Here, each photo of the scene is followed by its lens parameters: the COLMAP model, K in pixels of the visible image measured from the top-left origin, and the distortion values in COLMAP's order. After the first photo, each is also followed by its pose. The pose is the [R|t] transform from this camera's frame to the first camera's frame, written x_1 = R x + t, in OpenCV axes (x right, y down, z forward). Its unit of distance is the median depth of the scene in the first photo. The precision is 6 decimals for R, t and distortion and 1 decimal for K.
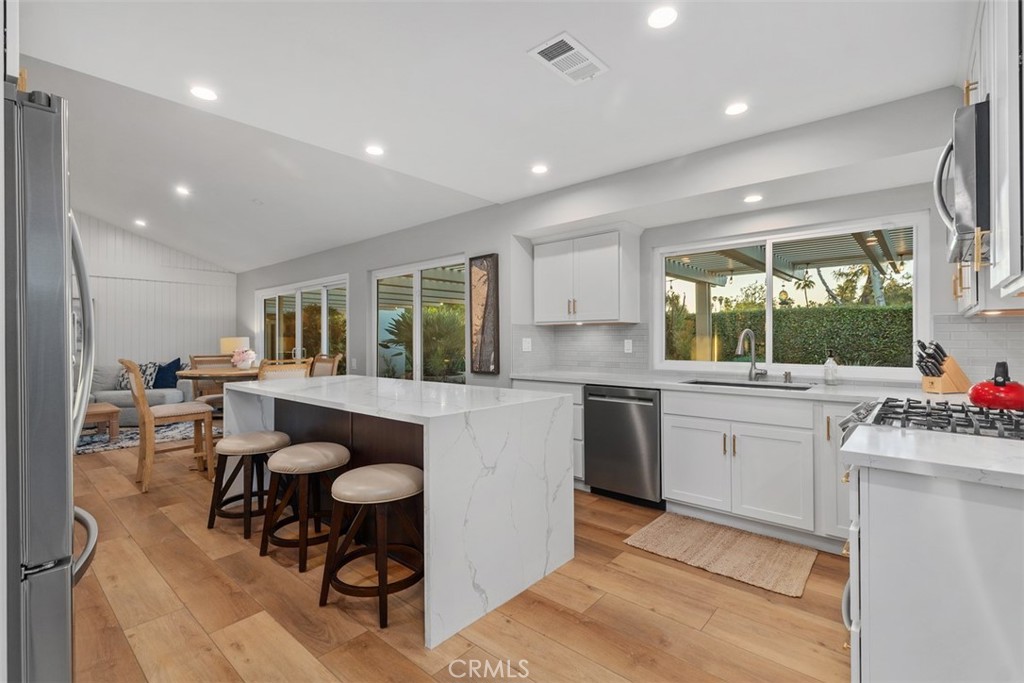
lens RADIAL K [[465.1, 0, 510.0], [0, 465.1, 336.0], [0, 0, 1]] dist [0.009666, -0.000572]
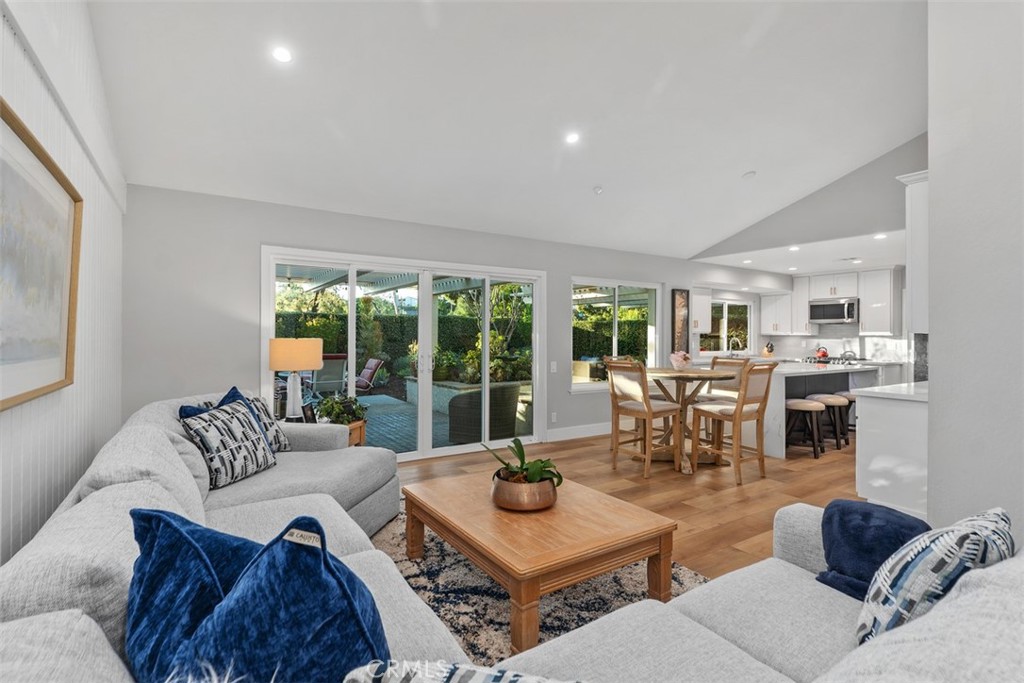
lens RADIAL K [[486.6, 0, 508.0], [0, 486.6, 331.7], [0, 0, 1]] dist [0.002639, -0.001778]
pose [[0.267277, 0.014715, 0.963507, -1.828012], [-0.013304, 0.999844, -0.011580, 0.000160], [-0.963528, -0.009723, 0.267431, 1.130238]]
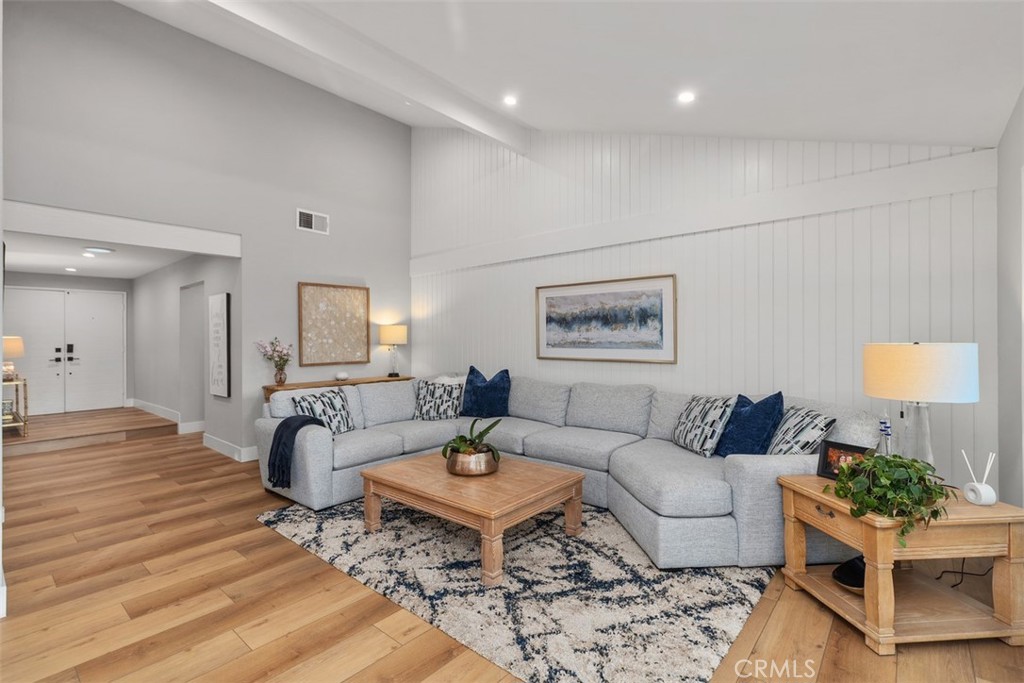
lens RADIAL K [[465.1, 0, 502.6], [0, 465.1, 345.1], [0, 0, 1]] dist [0.009666, -0.000572]
pose [[0.013981, 0.015253, -0.999786, -0.531571], [0.013150, 0.999794, 0.015437, -0.005826], [0.999816, -0.013363, 0.013778, 1.308584]]
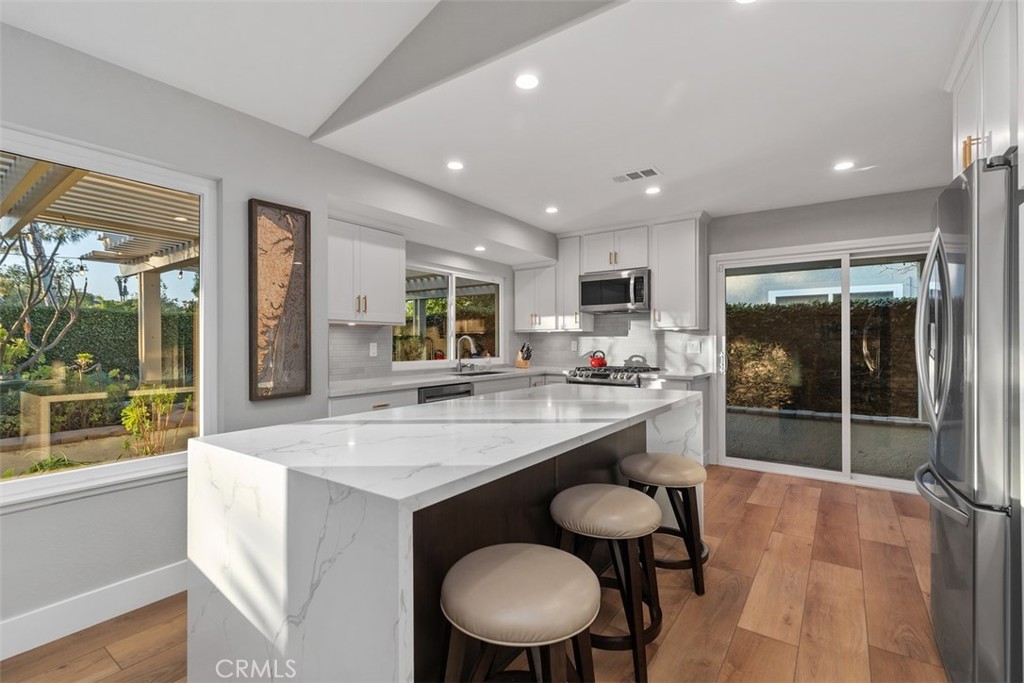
lens RADIAL K [[465.1, 0, 507.8], [0, 465.1, 337.8], [0, 0, 1]] dist [0.009666, -0.000572]
pose [[-0.101790, 0.014861, 0.994695, -0.702393], [-0.004252, 0.999873, -0.015374, 0.010139], [-0.994797, -0.005795, -0.101714, 0.768756]]
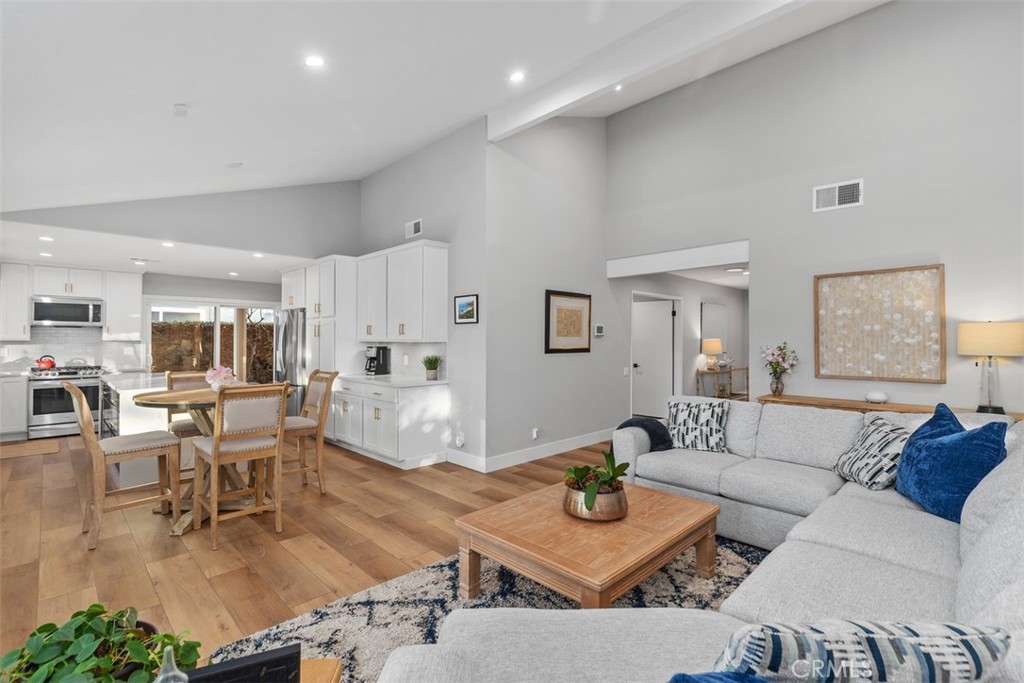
lens RADIAL K [[465.1, 0, 508.4], [0, 465.1, 333.1], [0, 0, 1]] dist [0.009666, -0.000572]
pose [[-0.997660, 0.003730, 0.068275, -1.181686], [0.002115, 0.999717, -0.023712, -0.011094], [-0.068344, -0.023512, -0.997385, 1.866860]]
